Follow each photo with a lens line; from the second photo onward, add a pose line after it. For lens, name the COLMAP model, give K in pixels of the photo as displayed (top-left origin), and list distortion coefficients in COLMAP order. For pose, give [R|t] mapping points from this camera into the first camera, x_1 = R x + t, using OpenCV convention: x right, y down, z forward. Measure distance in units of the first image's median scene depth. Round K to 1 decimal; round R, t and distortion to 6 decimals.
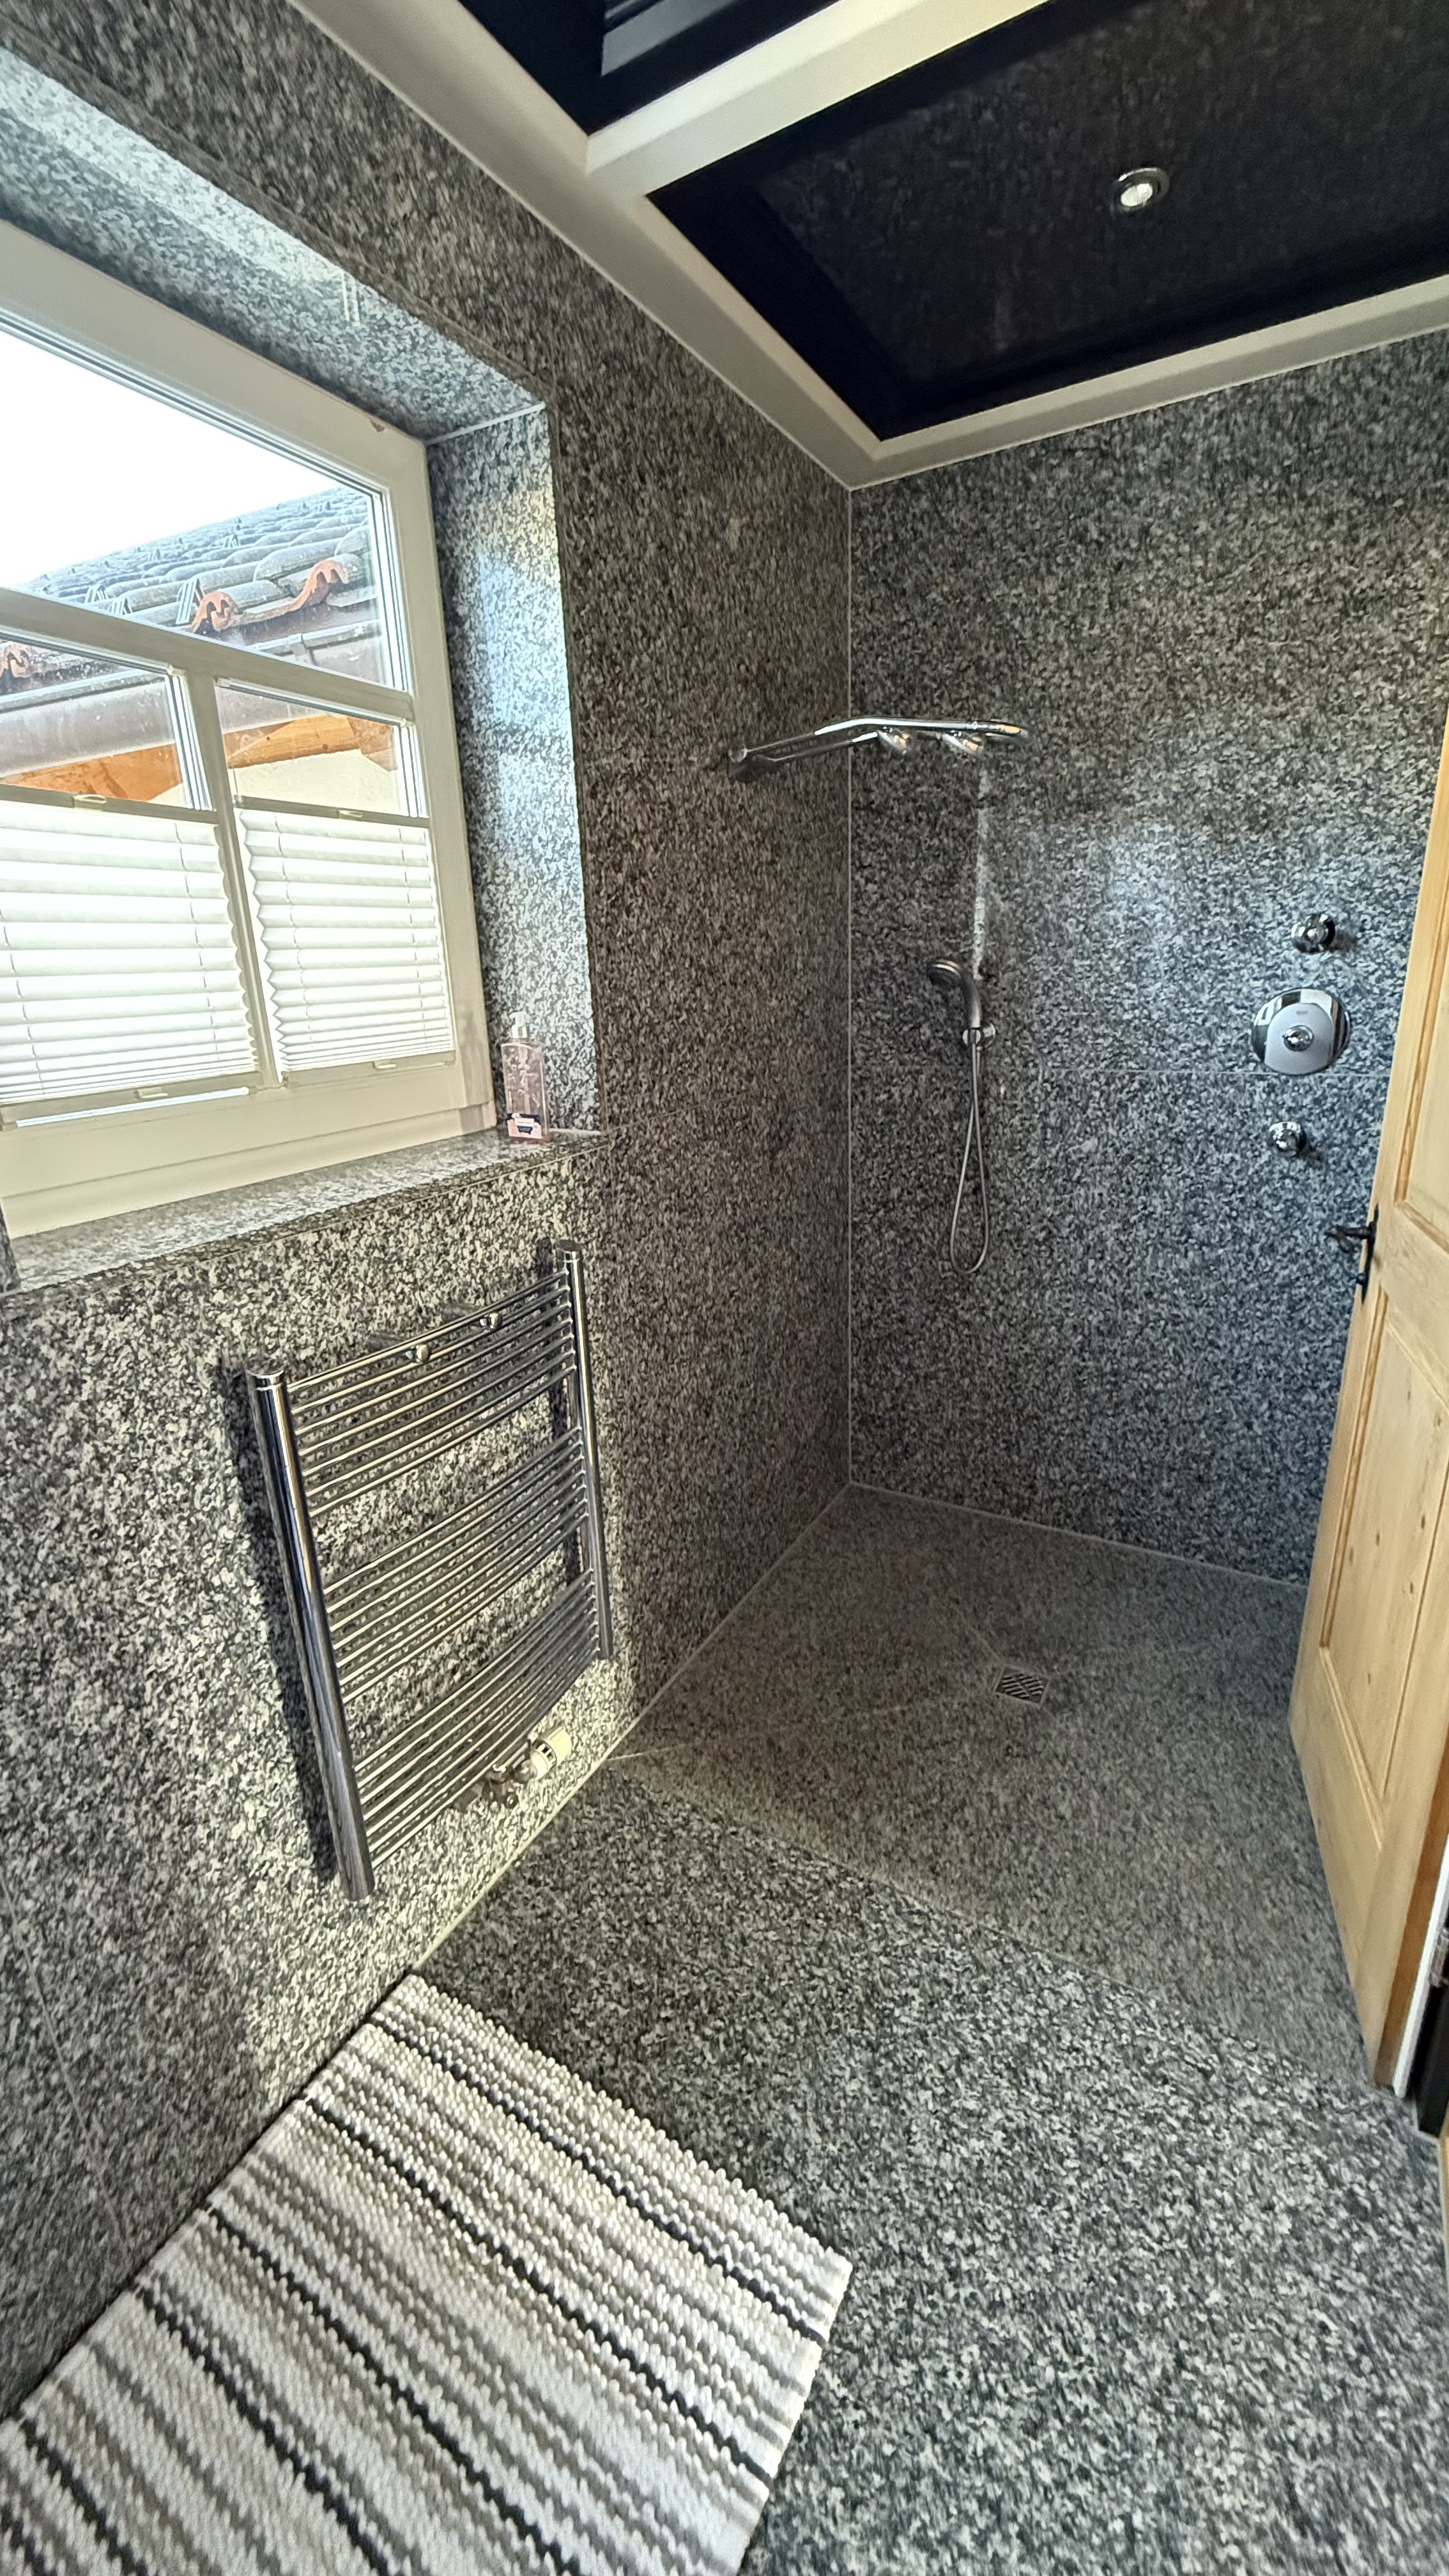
lens RADIAL K [[1023.7, 0, 720.9], [0, 1023.7, 1285.9], [0, 0, 1]] dist [0.000659, 0.000216]
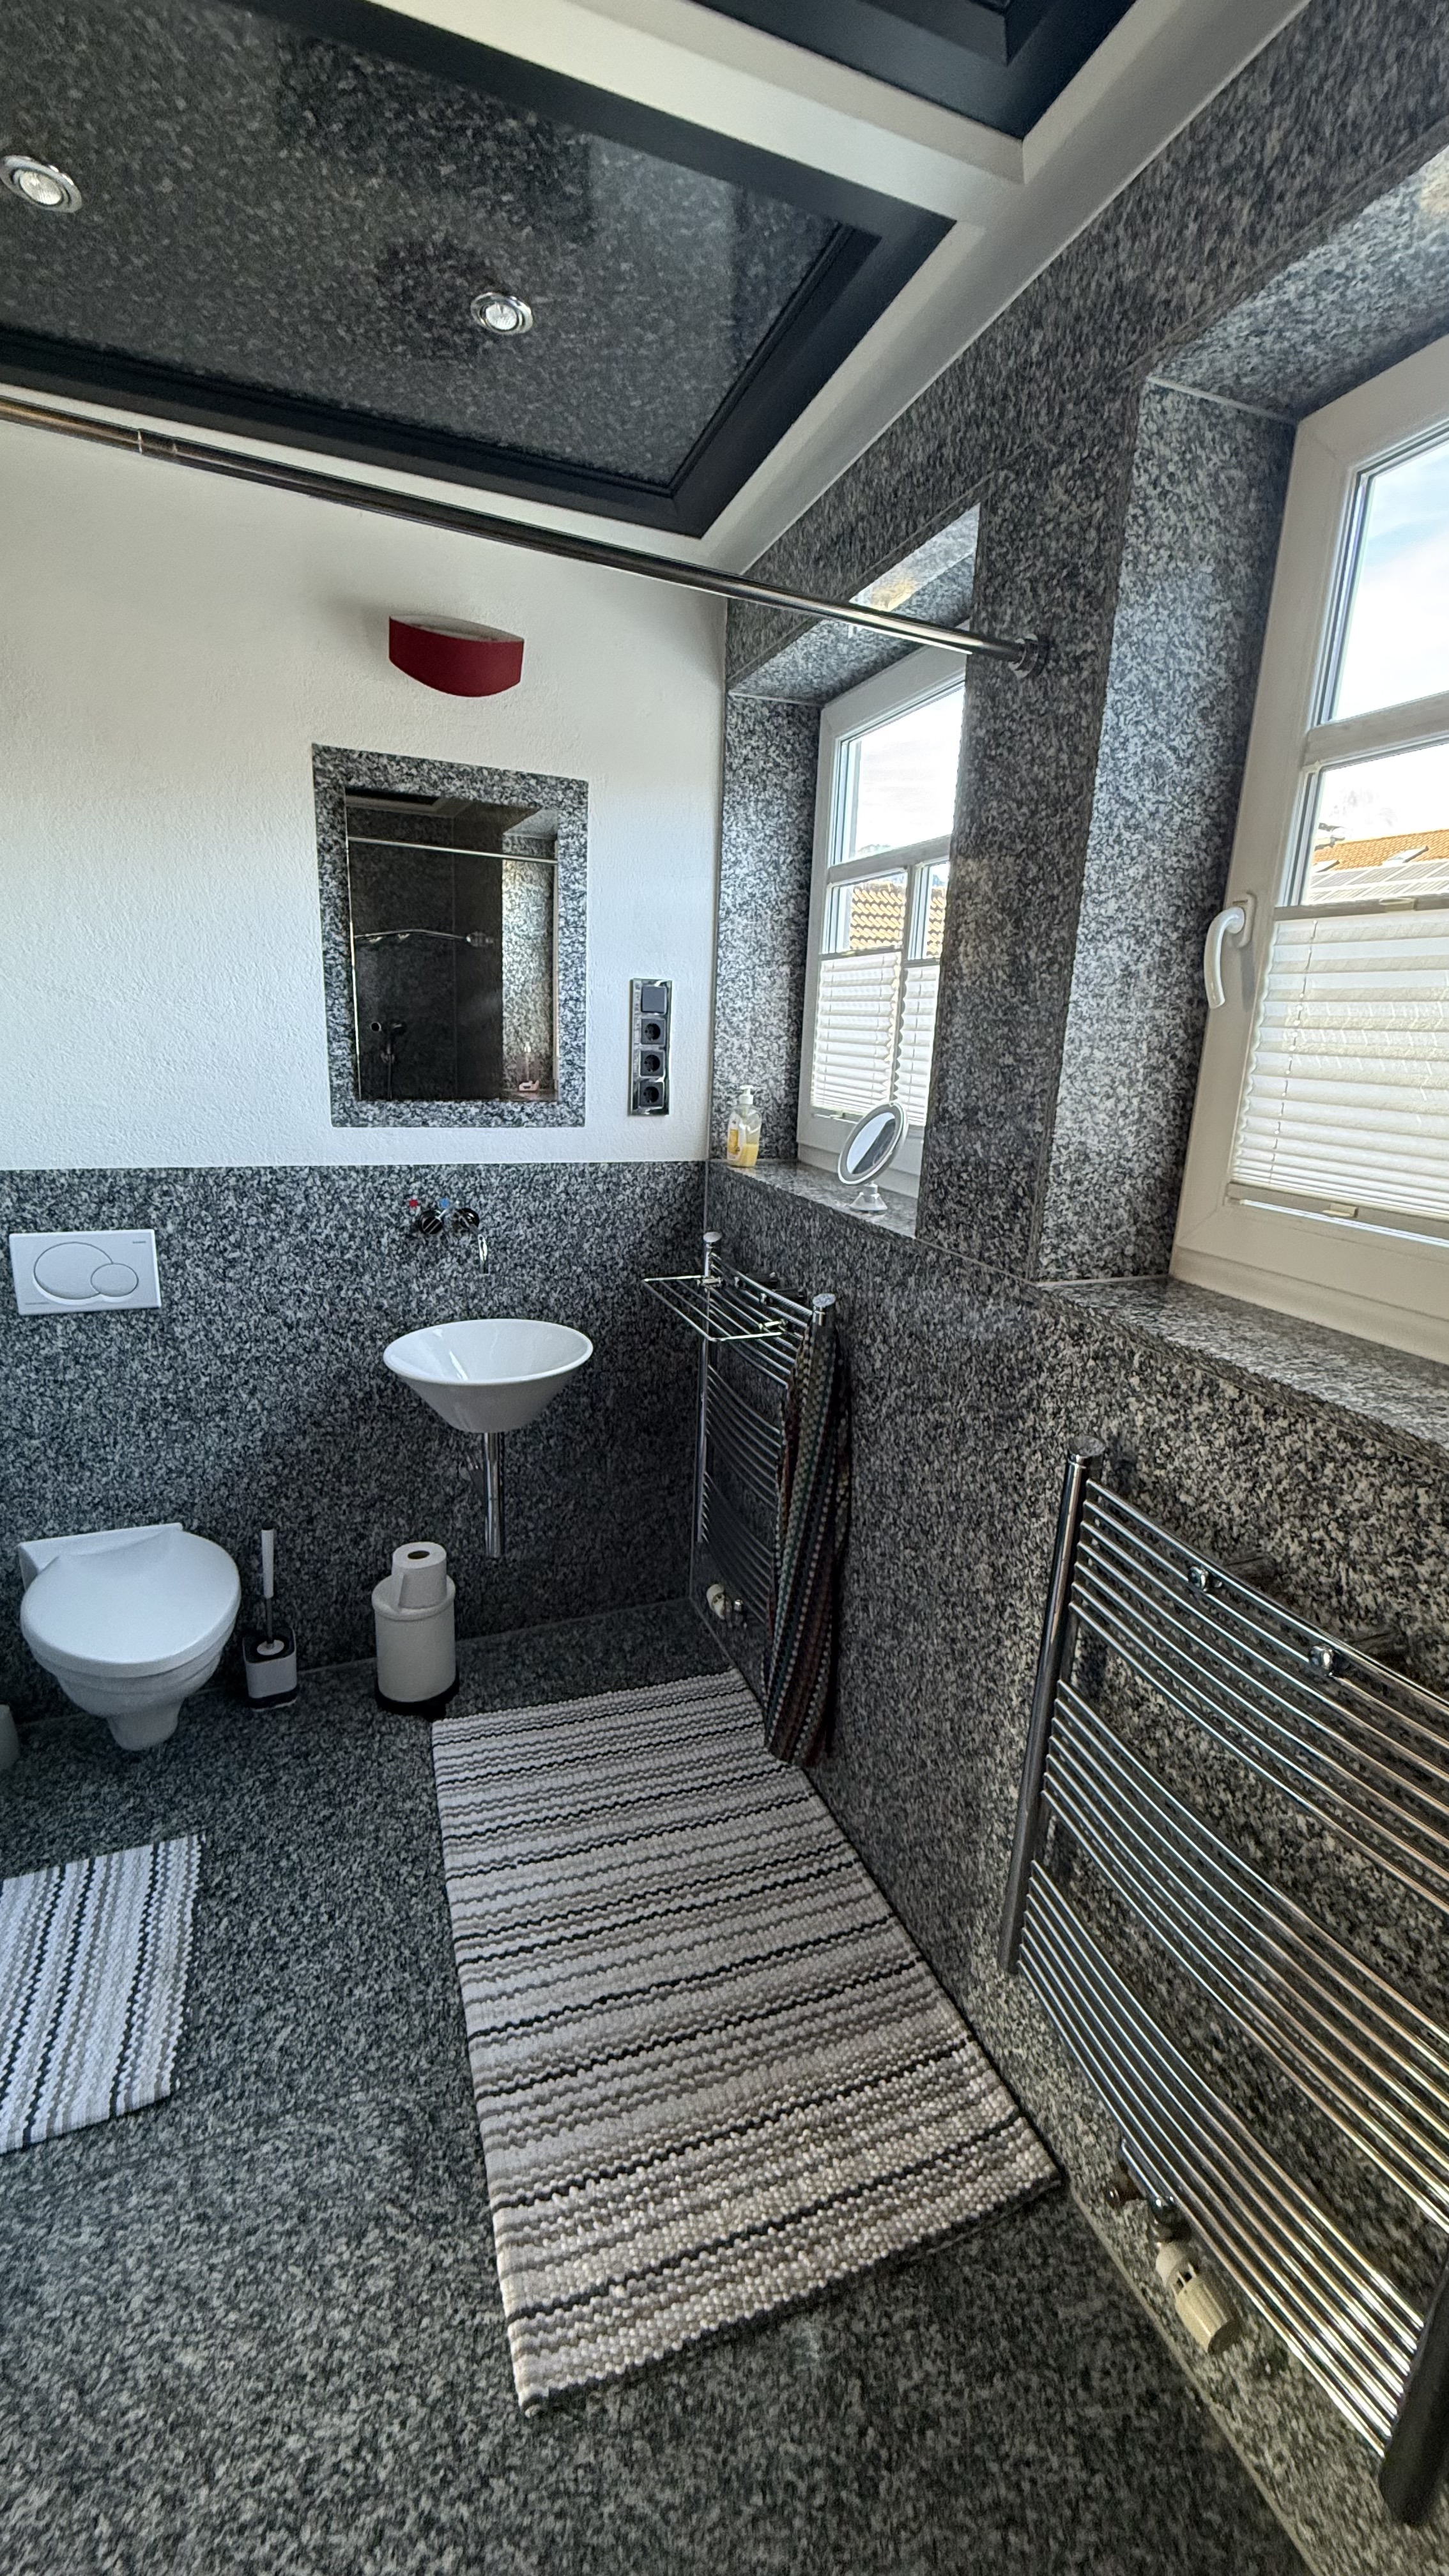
lens RADIAL K [[1023.7, 0, 724.1], [0, 1023.7, 1282.6], [0, 0, 1]] dist [0.000659, 0.000216]
pose [[-0.626234, 0.203489, -0.752611, 0.491933], [-0.253538, 0.859713, 0.443410, -0.397890], [0.737258, 0.468494, -0.486789, 1.064873]]
